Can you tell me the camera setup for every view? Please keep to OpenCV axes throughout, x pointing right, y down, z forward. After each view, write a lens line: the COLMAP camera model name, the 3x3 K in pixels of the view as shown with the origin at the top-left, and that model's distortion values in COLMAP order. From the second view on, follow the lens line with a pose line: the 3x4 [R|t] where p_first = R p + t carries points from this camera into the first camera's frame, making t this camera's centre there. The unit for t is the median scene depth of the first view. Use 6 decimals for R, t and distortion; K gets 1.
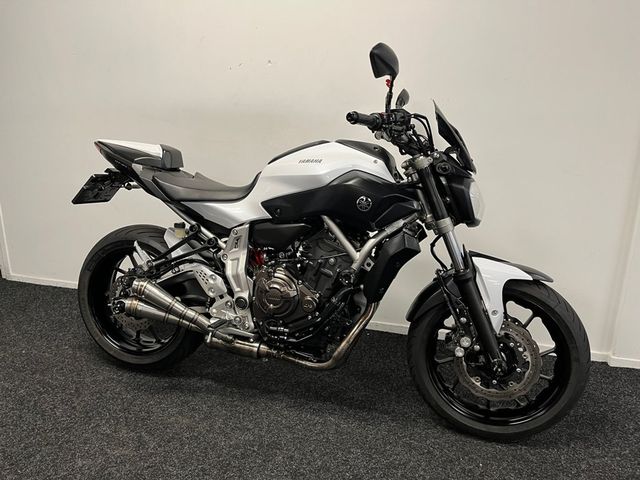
lens RADIAL K [[488.0, 0, 317.2], [0, 488.0, 235.6], [0, 0, 1]] dist [0.080560, -0.105575]
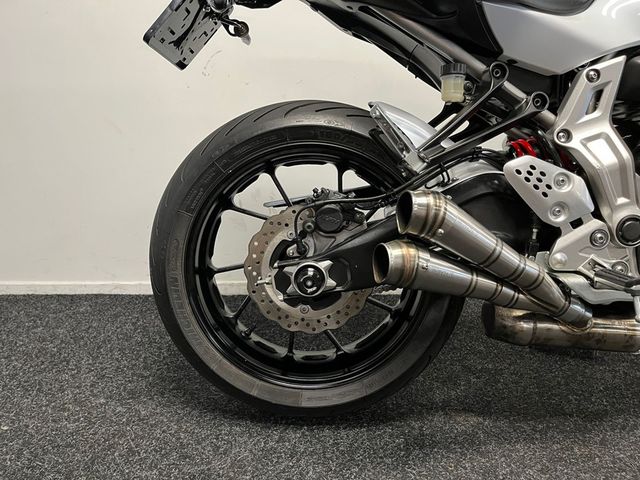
lens RADIAL K [[488.0, 0, 315.9], [0, 488.0, 241.5], [0, 0, 1]] dist [0.080560, -0.105575]
pose [[0.956776, -0.090462, 0.276398, -0.572560], [0.088355, 0.995886, 0.020092, 0.117185], [-0.277079, 0.005197, 0.960833, 0.672729]]
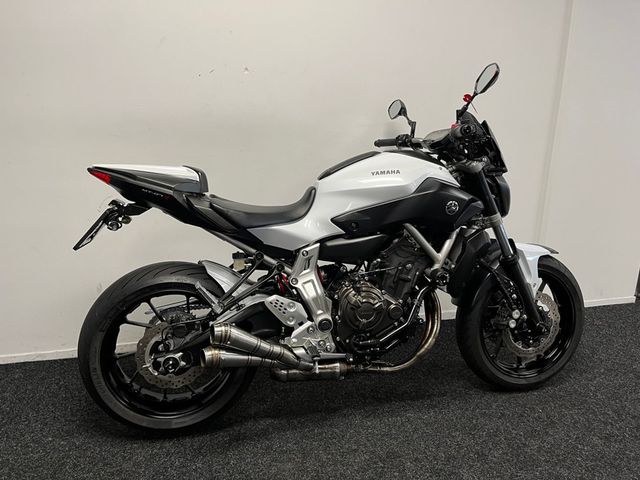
lens RADIAL K [[488.0, 0, 320.1], [0, 488.0, 237.5], [0, 0, 1]] dist [0.080560, -0.105575]
pose [[0.869691, -0.137493, 0.474060, -0.615131], [0.134395, 0.990096, 0.040604, -0.075216], [-0.474947, 0.028398, 0.879556, 0.163508]]
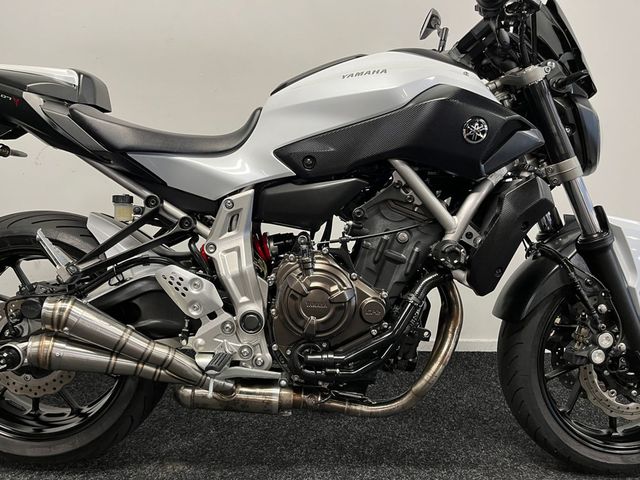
lens RADIAL K [[488.0, 0, 319.9], [0, 488.0, 241.4], [0, 0, 1]] dist [0.080560, -0.105575]
pose [[0.957944, -0.061796, 0.280221, -0.243204], [0.076671, 0.996154, -0.042423, 0.075446], [-0.276521, 0.062123, 0.958998, 0.424101]]
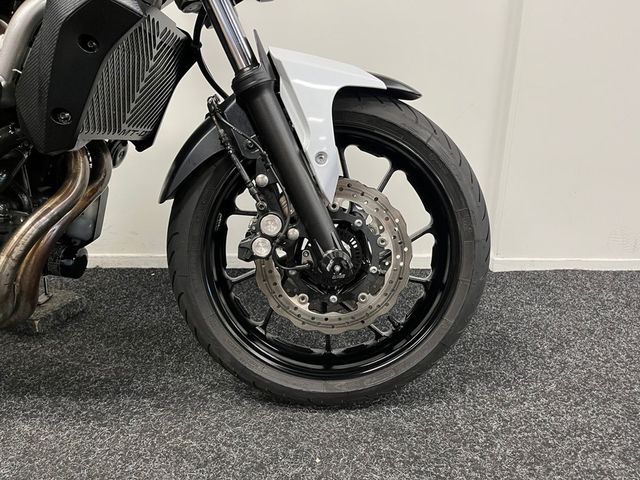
lens RADIAL K [[488.0, 0, 322.0], [0, 488.0, 236.8], [0, 0, 1]] dist [0.080560, -0.105575]
pose [[0.956699, -0.092640, 0.275942, 0.202456], [0.080254, 0.995207, 0.055871, 0.193773], [-0.279796, -0.031306, 0.959549, 0.488076]]
